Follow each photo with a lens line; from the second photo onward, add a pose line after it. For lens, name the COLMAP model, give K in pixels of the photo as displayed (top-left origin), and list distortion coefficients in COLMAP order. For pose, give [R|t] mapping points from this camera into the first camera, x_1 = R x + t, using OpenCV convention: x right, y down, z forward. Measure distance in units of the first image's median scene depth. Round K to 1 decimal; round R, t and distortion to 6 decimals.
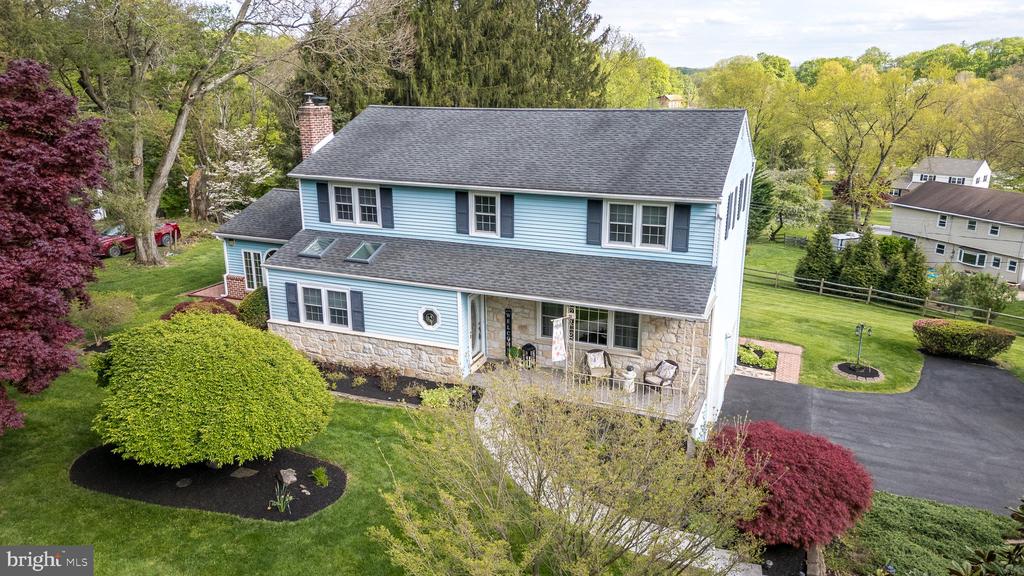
lens RADIAL K [[724.2, 0, 512.0], [0, 724.2, 288.0], [0, 0, 1]] dist [0.039031, -0.005061]
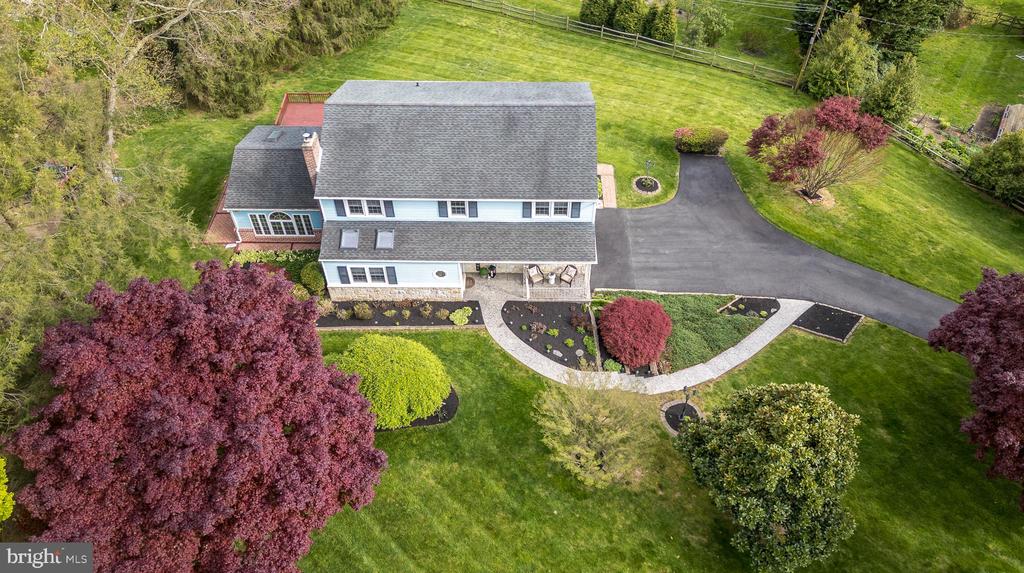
lens RADIAL K [[751.5, 0, 512.0], [0, 751.5, 286.5], [0, 0, 1]] dist [0.126538, -0.001262]
pose [[0.928041, -0.277823, 0.248100, -0.352054], [0.101120, 0.828985, 0.550054, -0.779137], [-0.358489, -0.485385, 0.797426, -0.437992]]
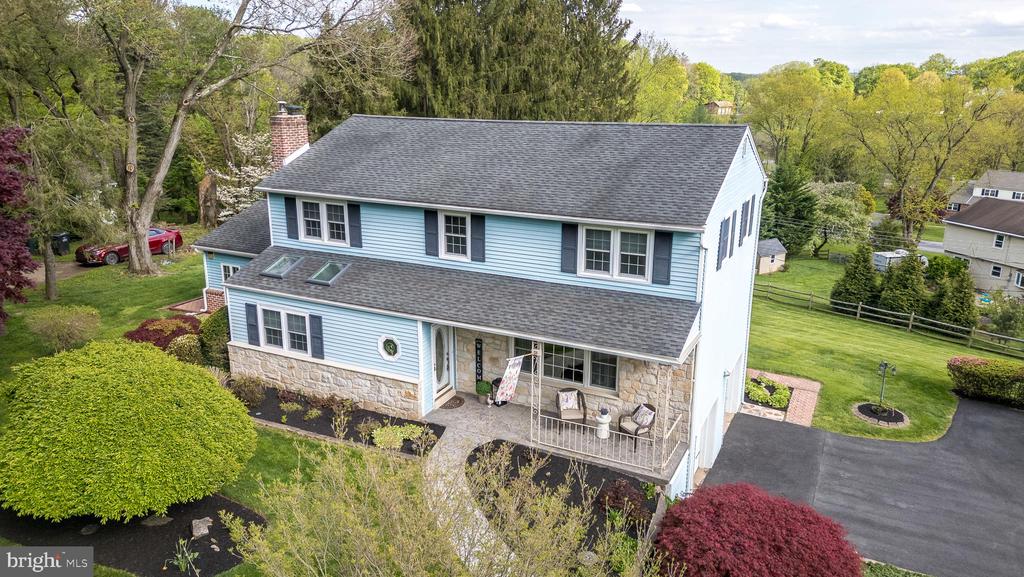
lens RADIAL K [[727.7, 0, 512.0], [0, 727.7, 288.5], [0, 0, 1]] dist [0.050816, -0.033163]
pose [[0.997723, 0.025496, -0.062439, 0.083557], [-0.025903, 0.999648, -0.005719, -0.027883], [0.062271, 0.007324, 0.998032, 0.072993]]
